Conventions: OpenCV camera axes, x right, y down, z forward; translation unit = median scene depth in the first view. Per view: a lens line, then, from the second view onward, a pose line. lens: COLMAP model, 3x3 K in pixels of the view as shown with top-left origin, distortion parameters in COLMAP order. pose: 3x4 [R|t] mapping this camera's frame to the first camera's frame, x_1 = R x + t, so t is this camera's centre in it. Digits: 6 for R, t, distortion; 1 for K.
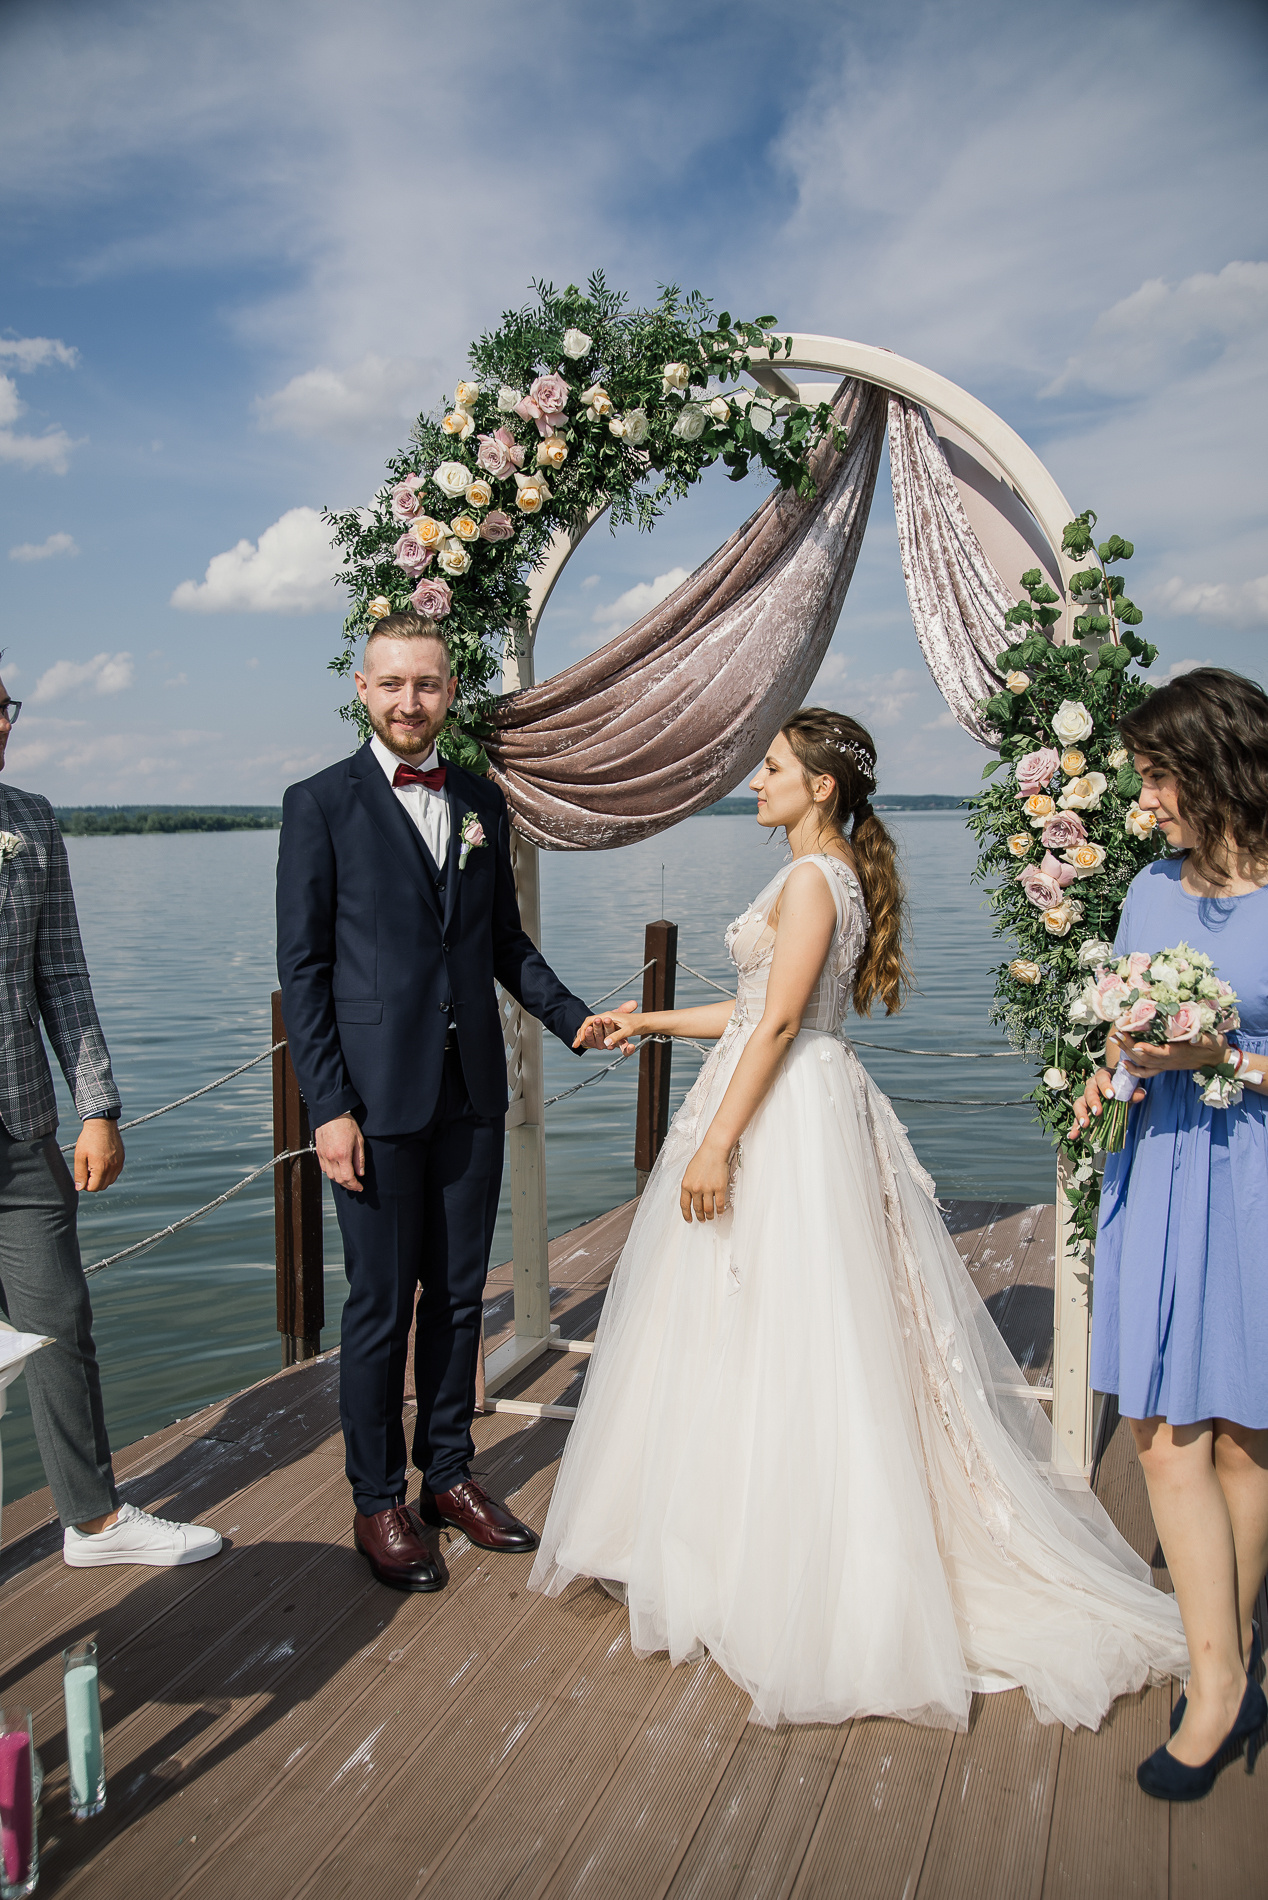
lens RADIAL K [[1439.6, 0, 634.0], [0, 1439.6, 950.0], [0, 0, 1]] dist [-0.061999, -0.000271]
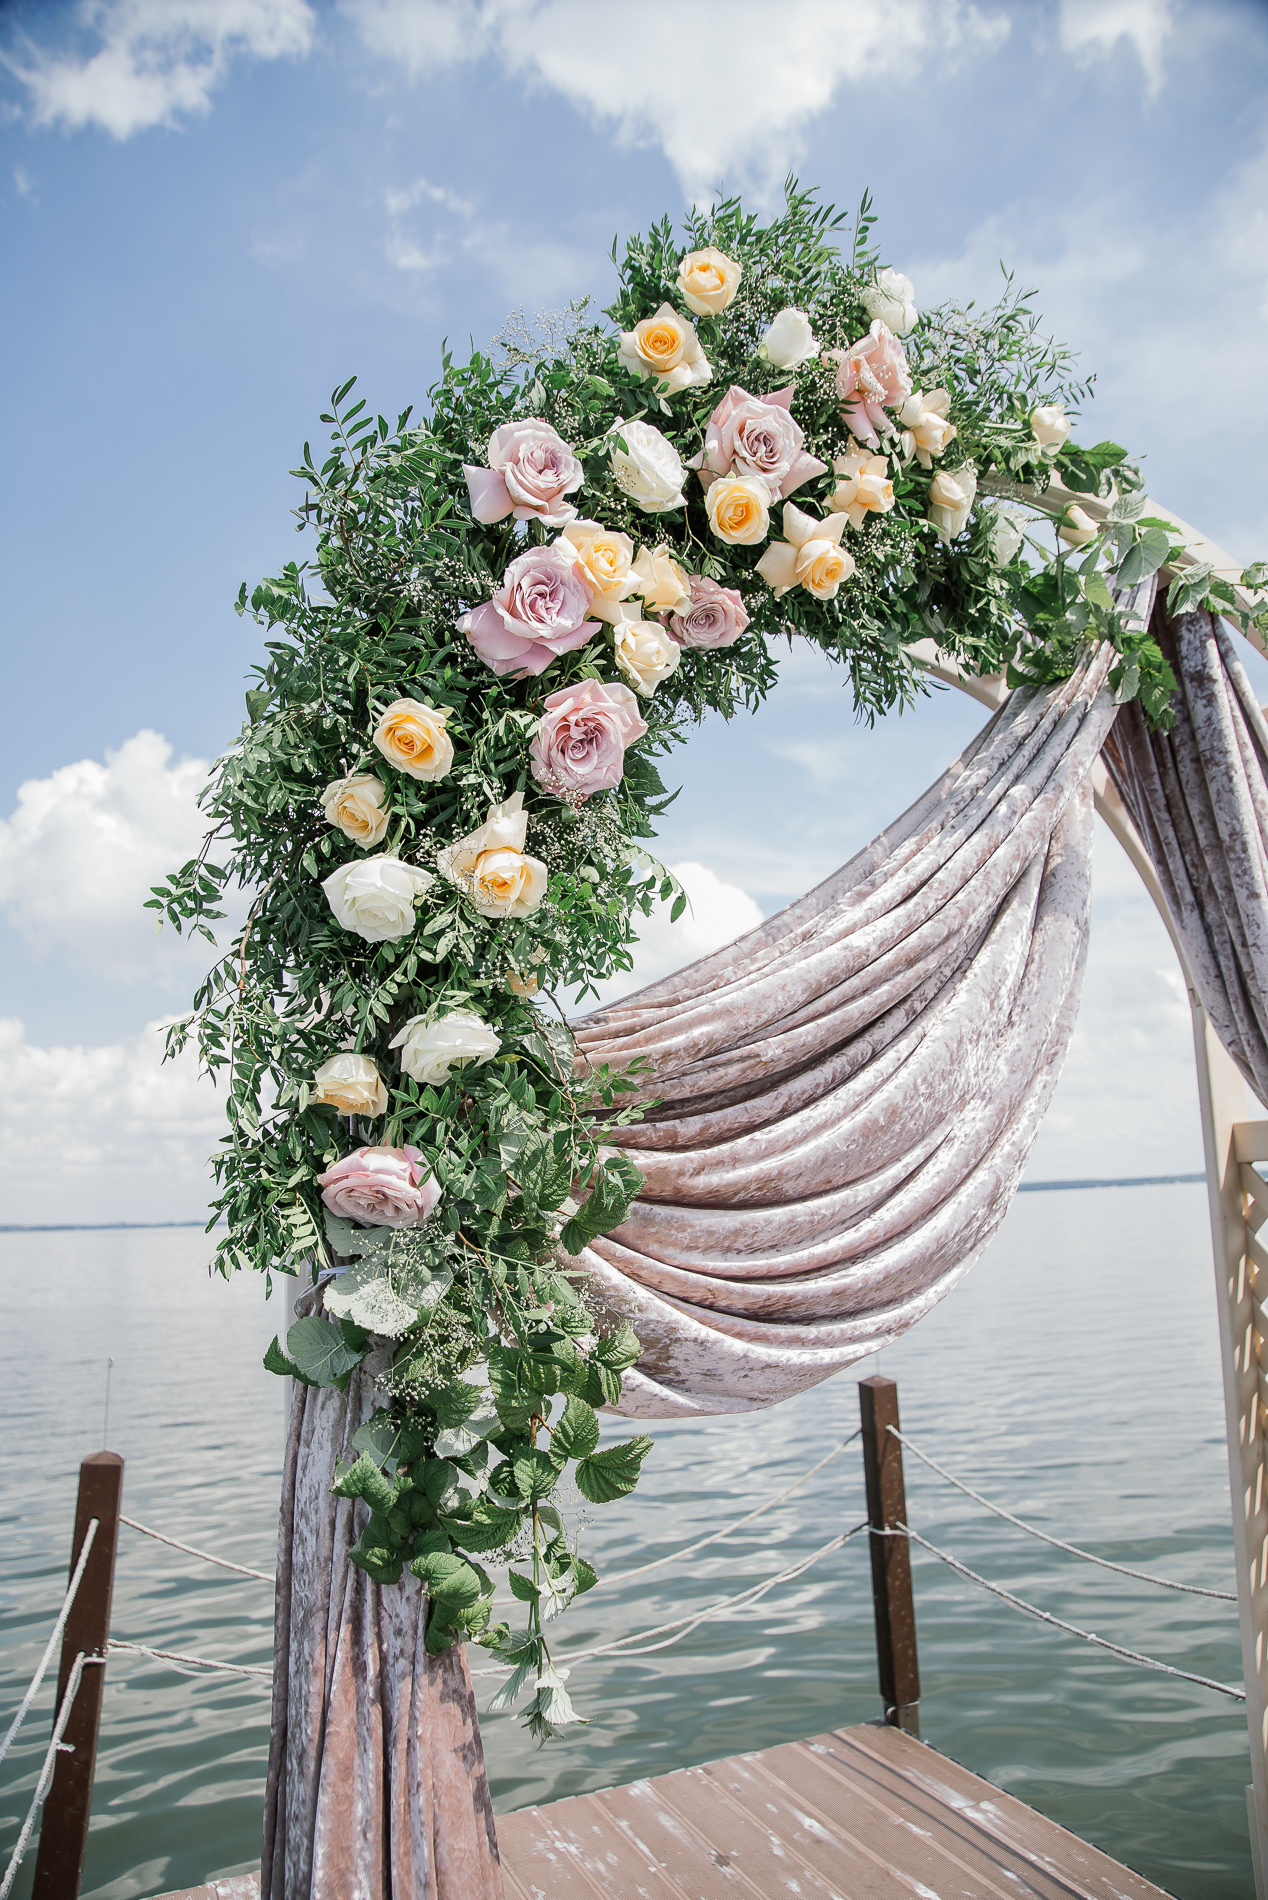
lens RADIAL K [[1245.8, 0, 634.0], [0, 1245.8, 950.0], [0, 0, 1]] dist [-0.048321, -0.000437]
pose [[0.728314, 0.118998, 0.674832, -0.340587], [0.097540, 0.956775, -0.273985, -0.108367], [-0.678266, 0.265370, 0.685225, 0.798149]]
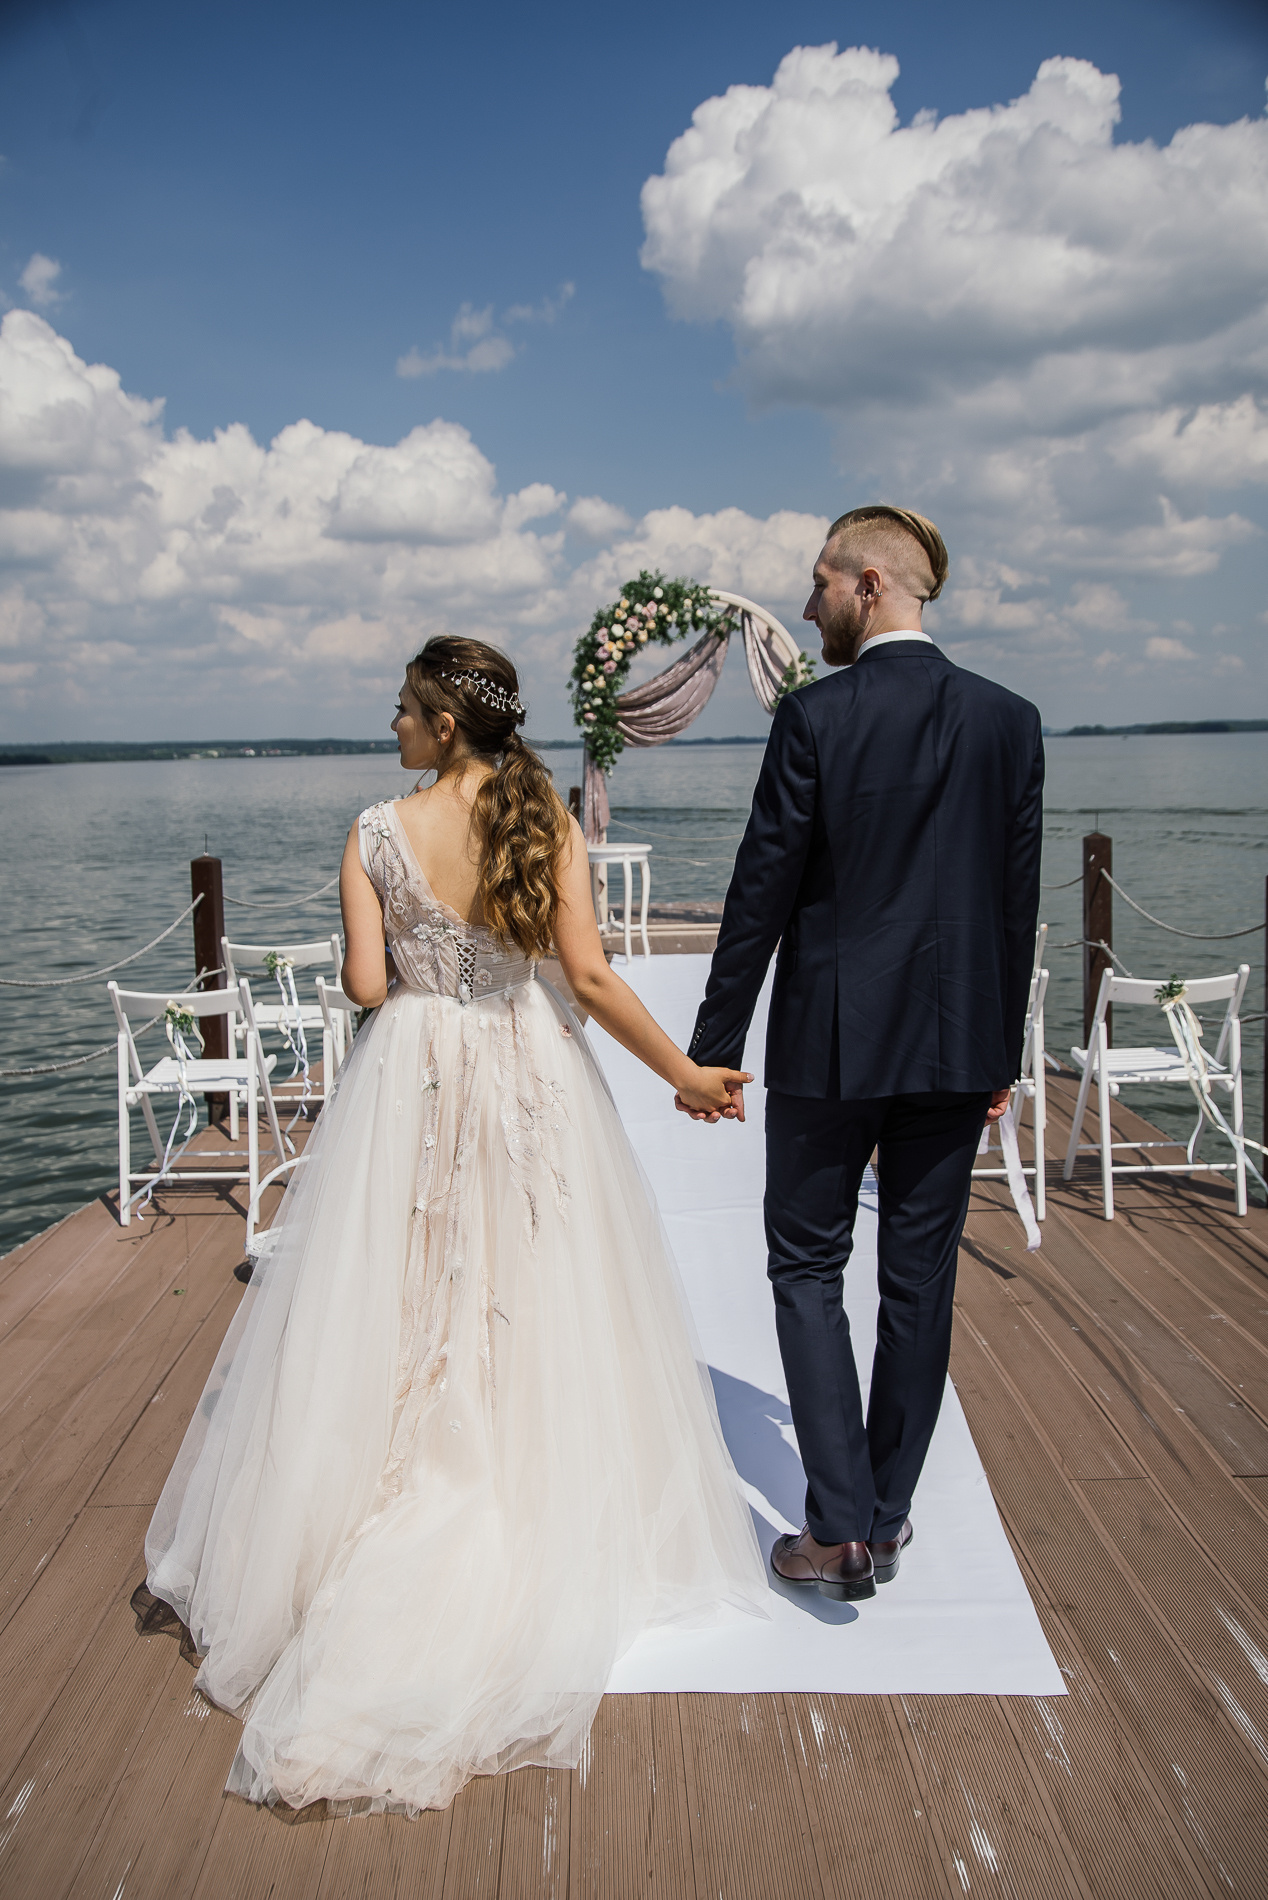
lens RADIAL K [[1439.6, 0, 634.0], [0, 1439.6, 950.0], [0, 0, 1]] dist [-0.061999, -0.000271]
pose [[0.924534, -0.057660, 0.376713, -1.342943], [0.044099, 0.998034, 0.044531, 0.244198], [-0.378540, -0.024558, 0.925259, -2.008891]]
